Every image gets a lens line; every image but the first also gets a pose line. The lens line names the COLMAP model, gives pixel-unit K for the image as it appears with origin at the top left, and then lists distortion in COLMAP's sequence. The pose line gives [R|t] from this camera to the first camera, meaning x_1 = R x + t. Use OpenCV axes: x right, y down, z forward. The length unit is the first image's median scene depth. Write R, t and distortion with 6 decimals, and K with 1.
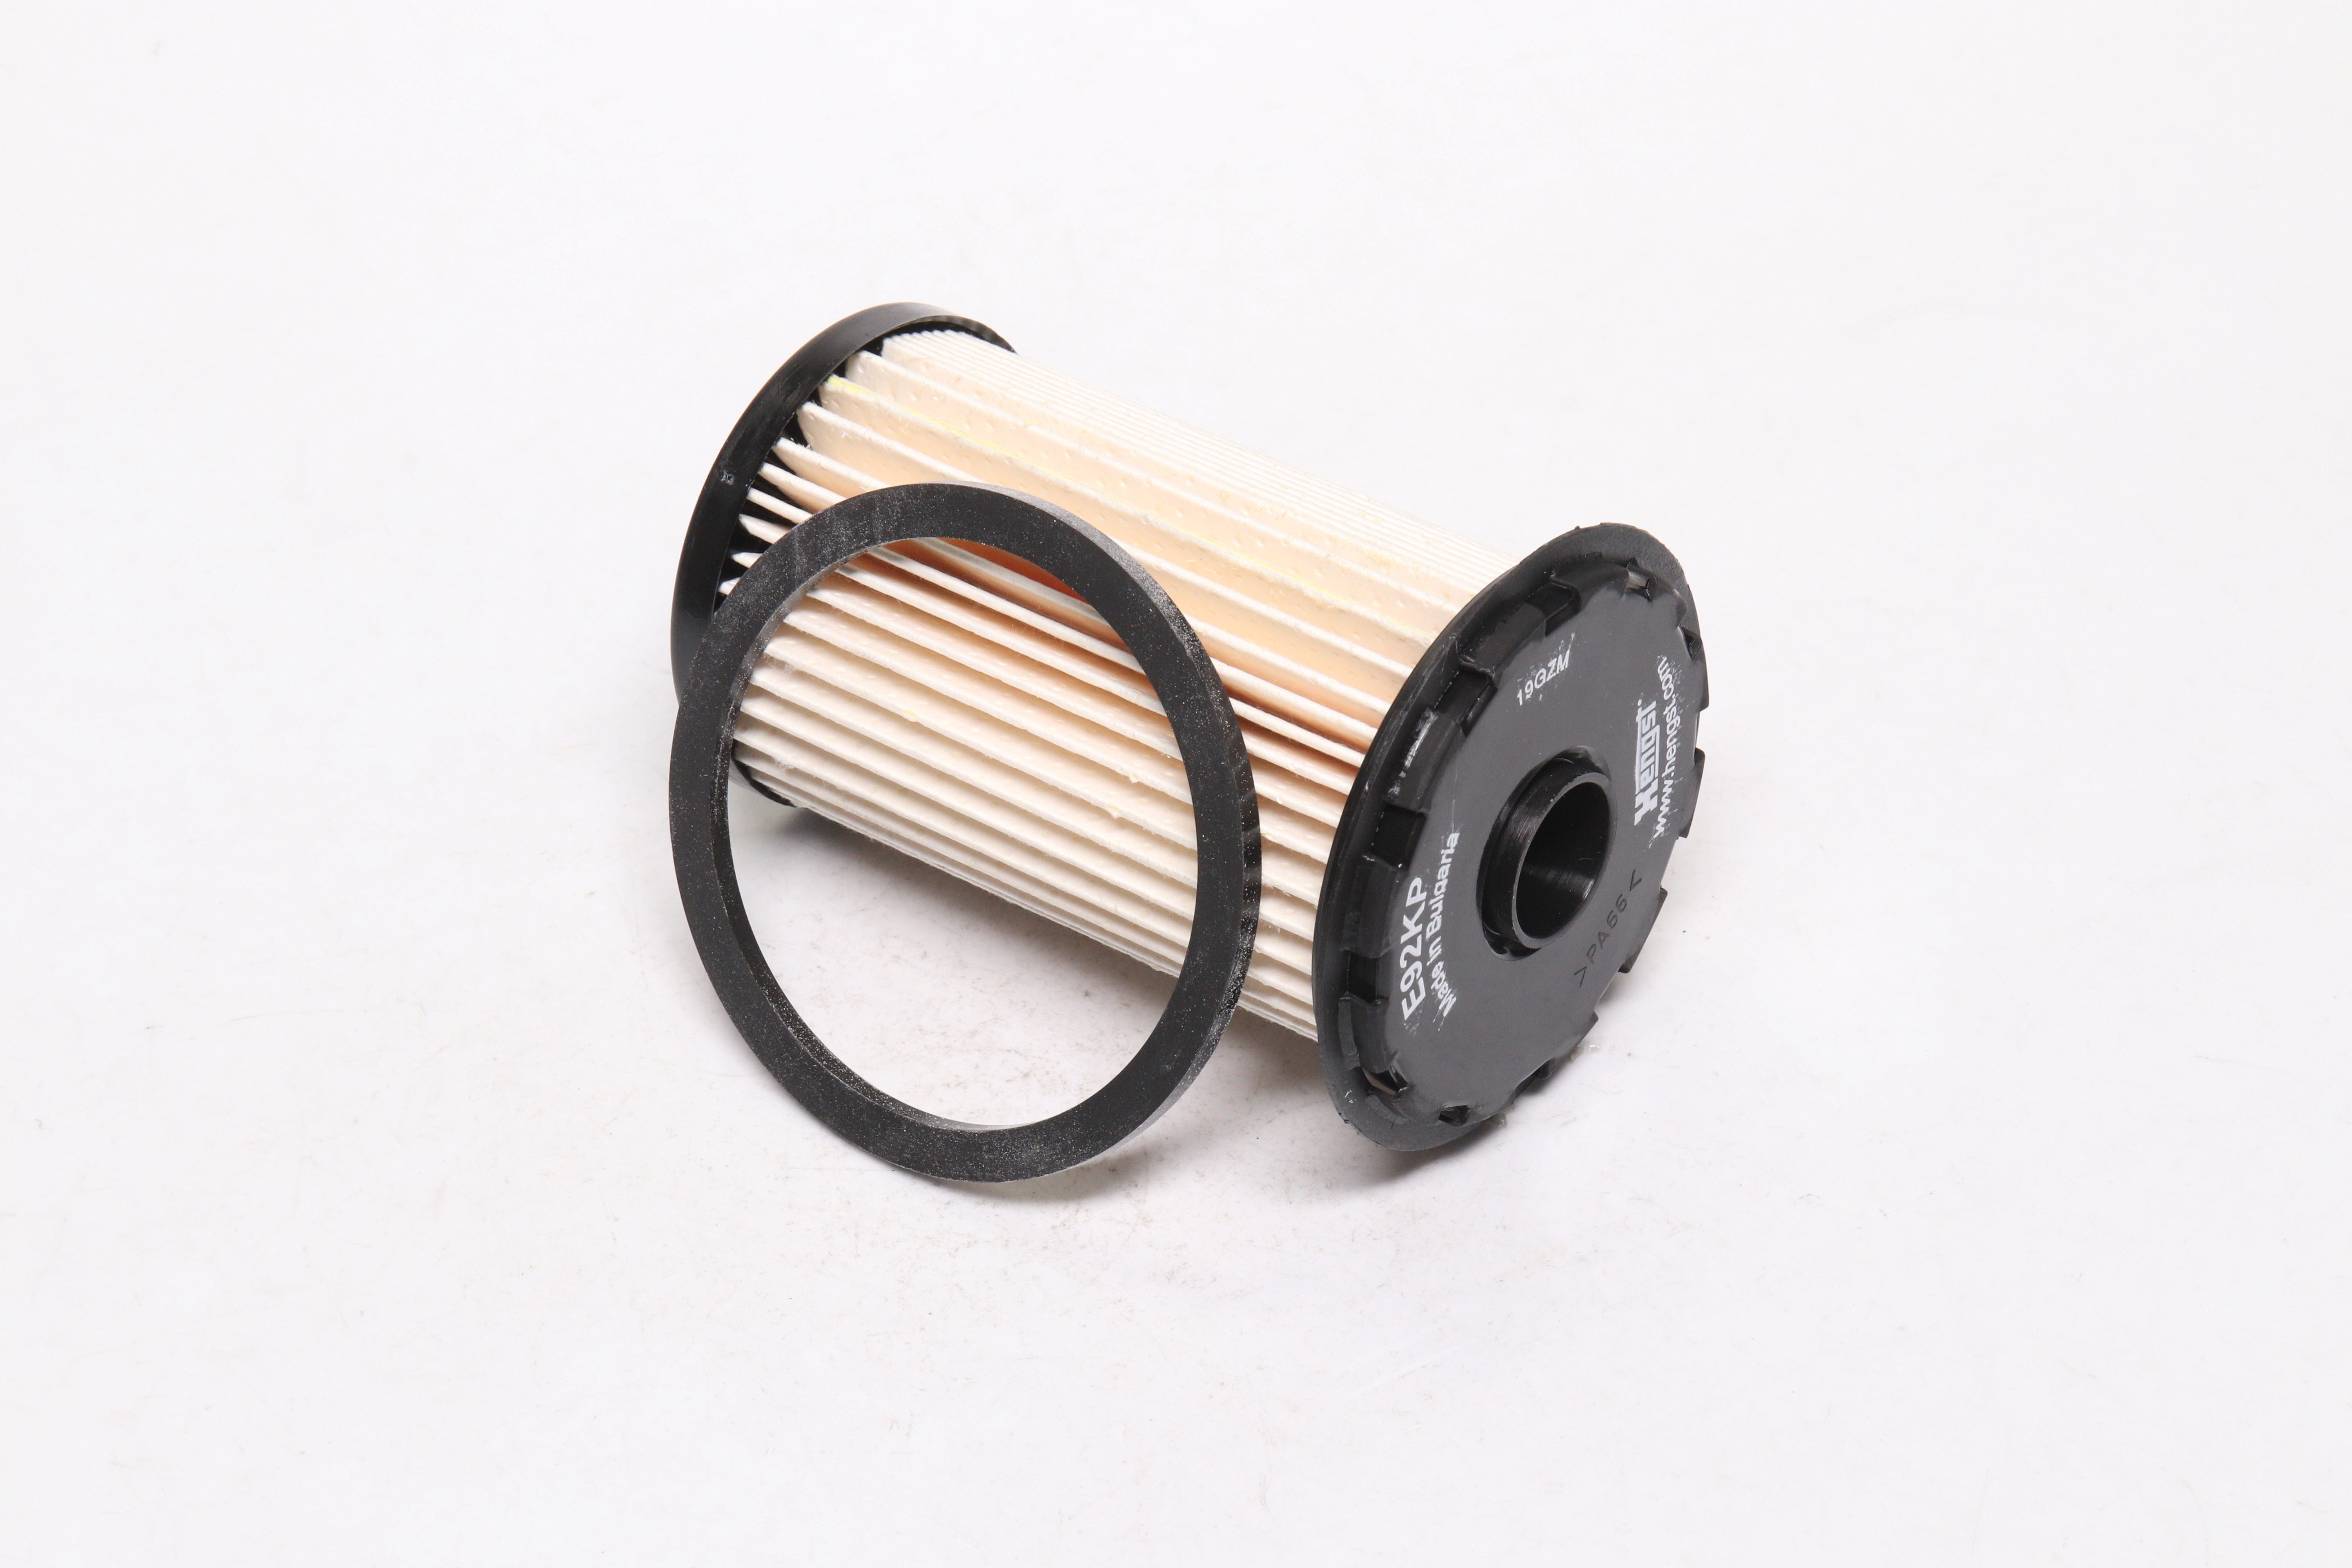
lens RADIAL K [[7369.4, 0, 1179.3], [0, 7369.4, 771.7], [0, 0, 1]] dist [0.968844, 0.000000]
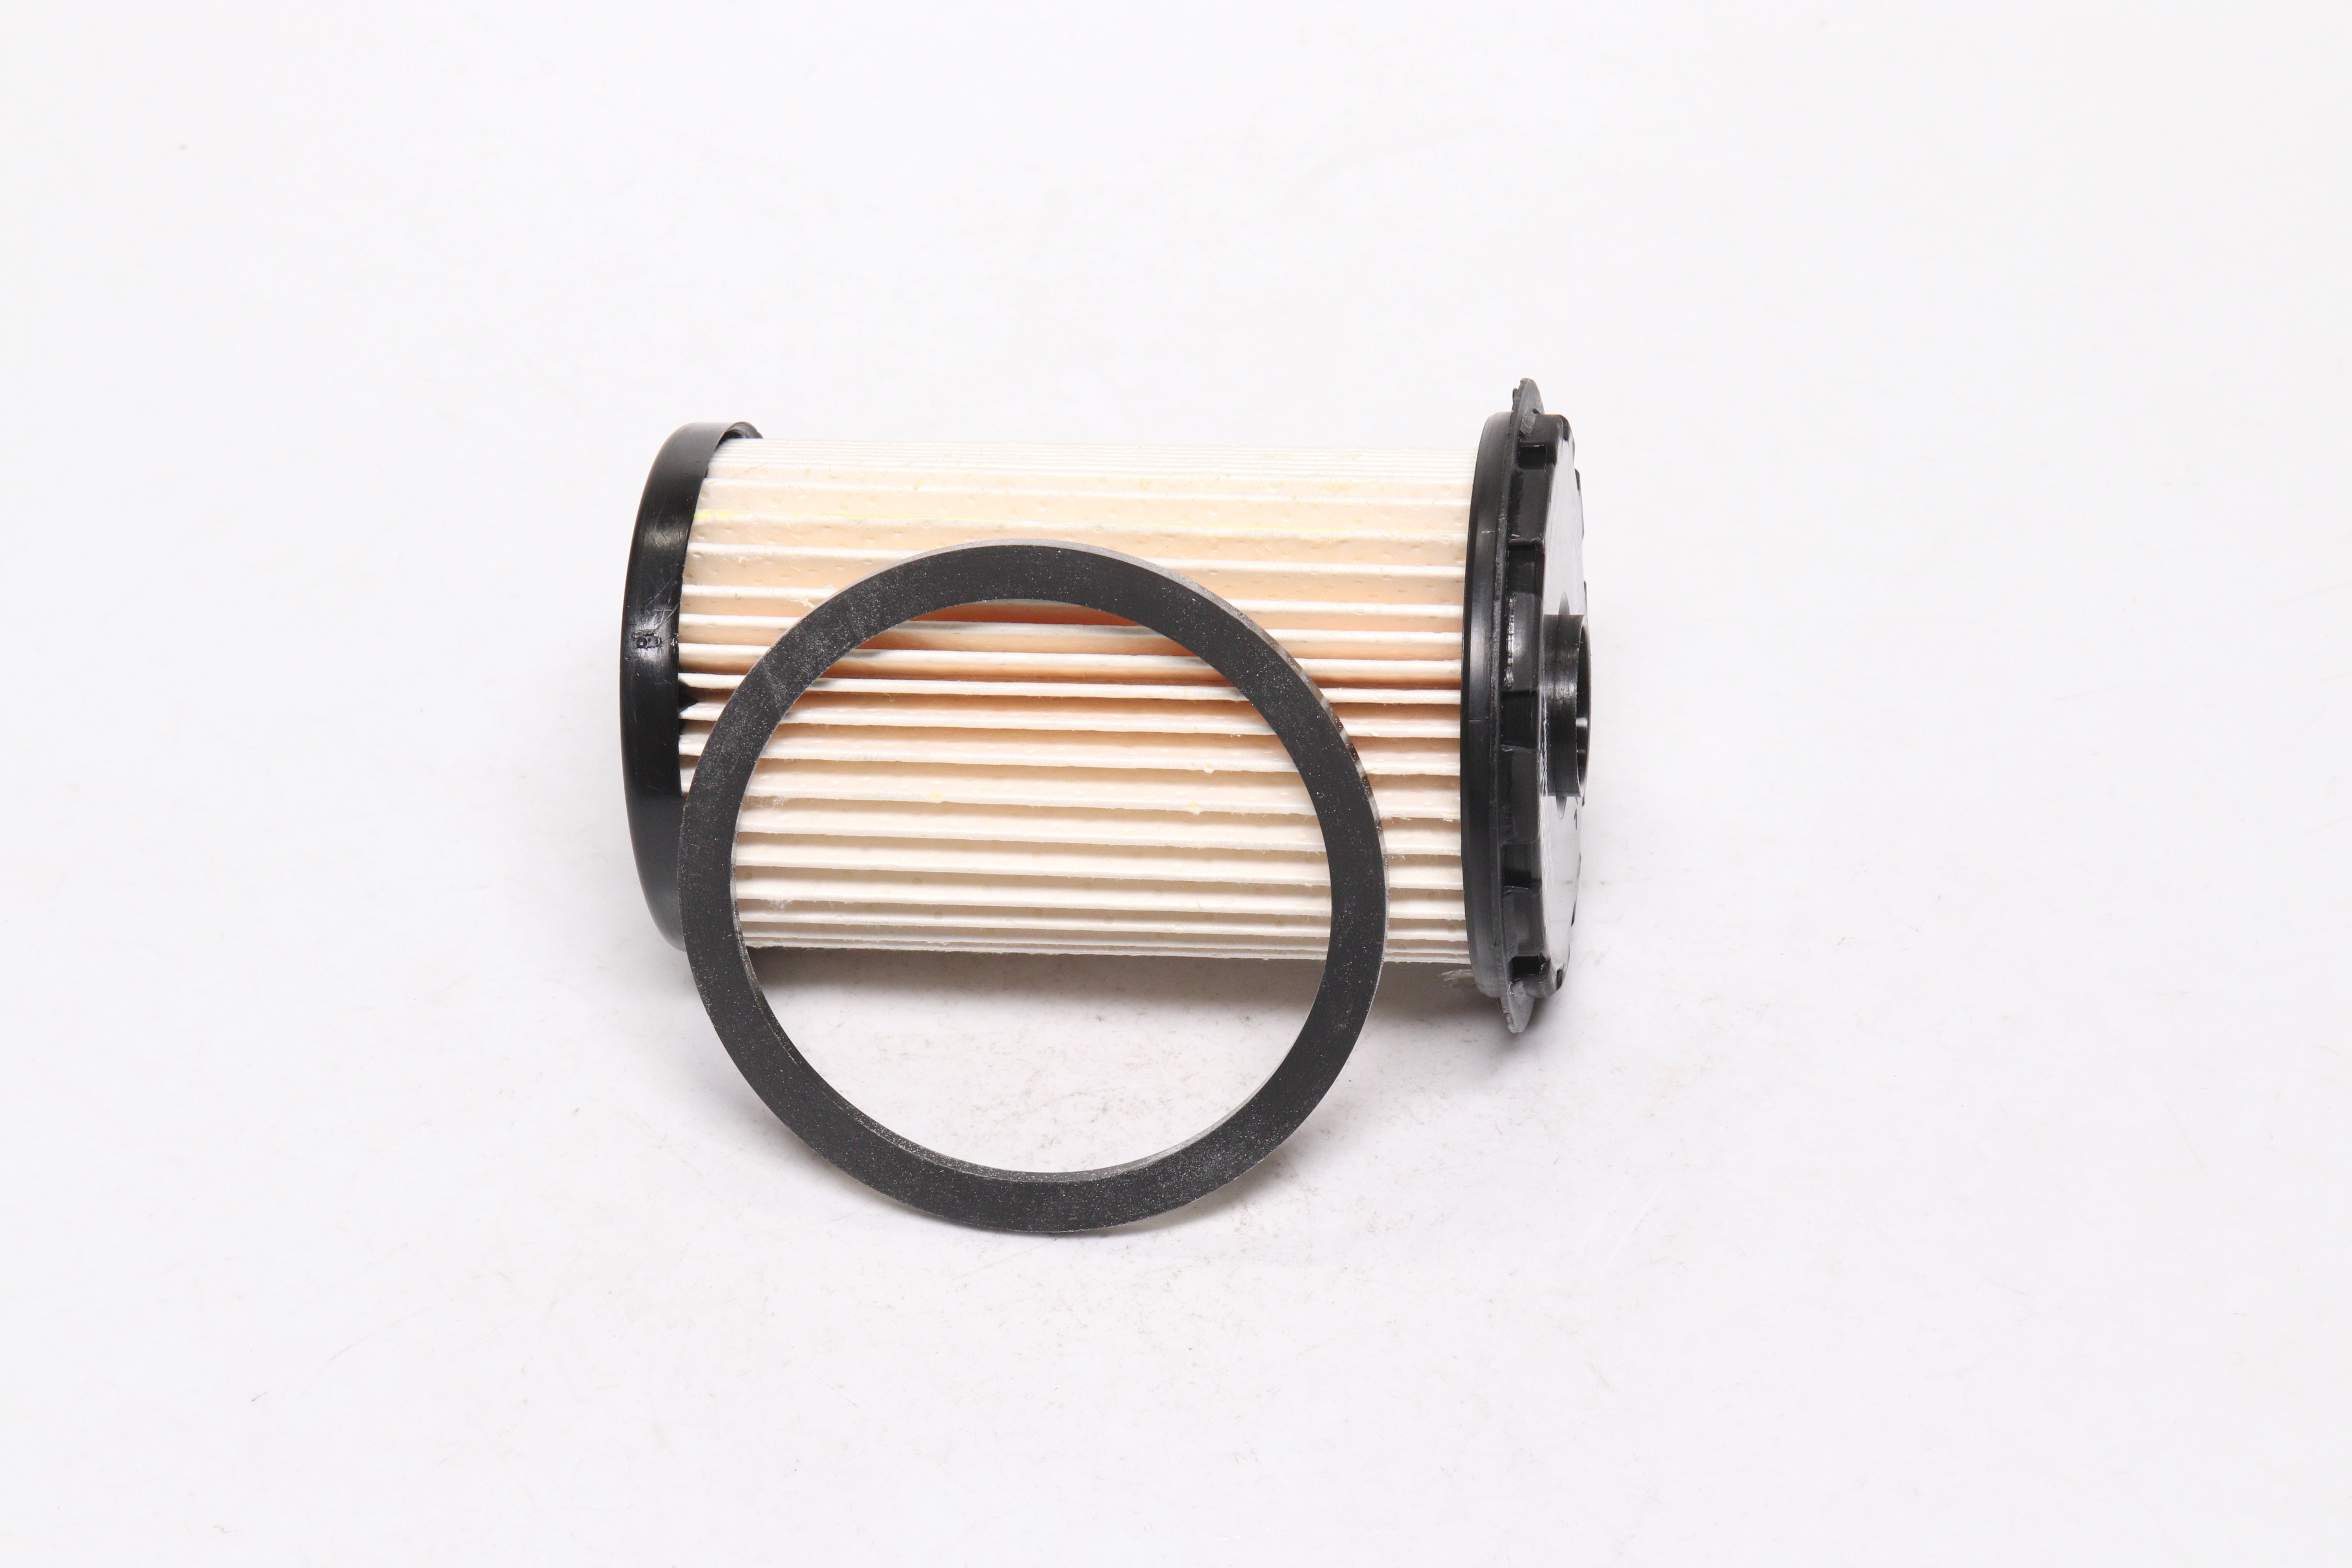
lens RADIAL K [[7369.4, 0, 1178.9], [0, 7369.4, 796.2], [0, 0, 1]] dist [0.968844, 0.000000]
pose [[0.848679, -0.335949, 0.408511, -0.413441], [0.338818, 0.938404, 0.067827, -0.063985], [-0.406135, 0.080848, 0.910230, 0.089842]]
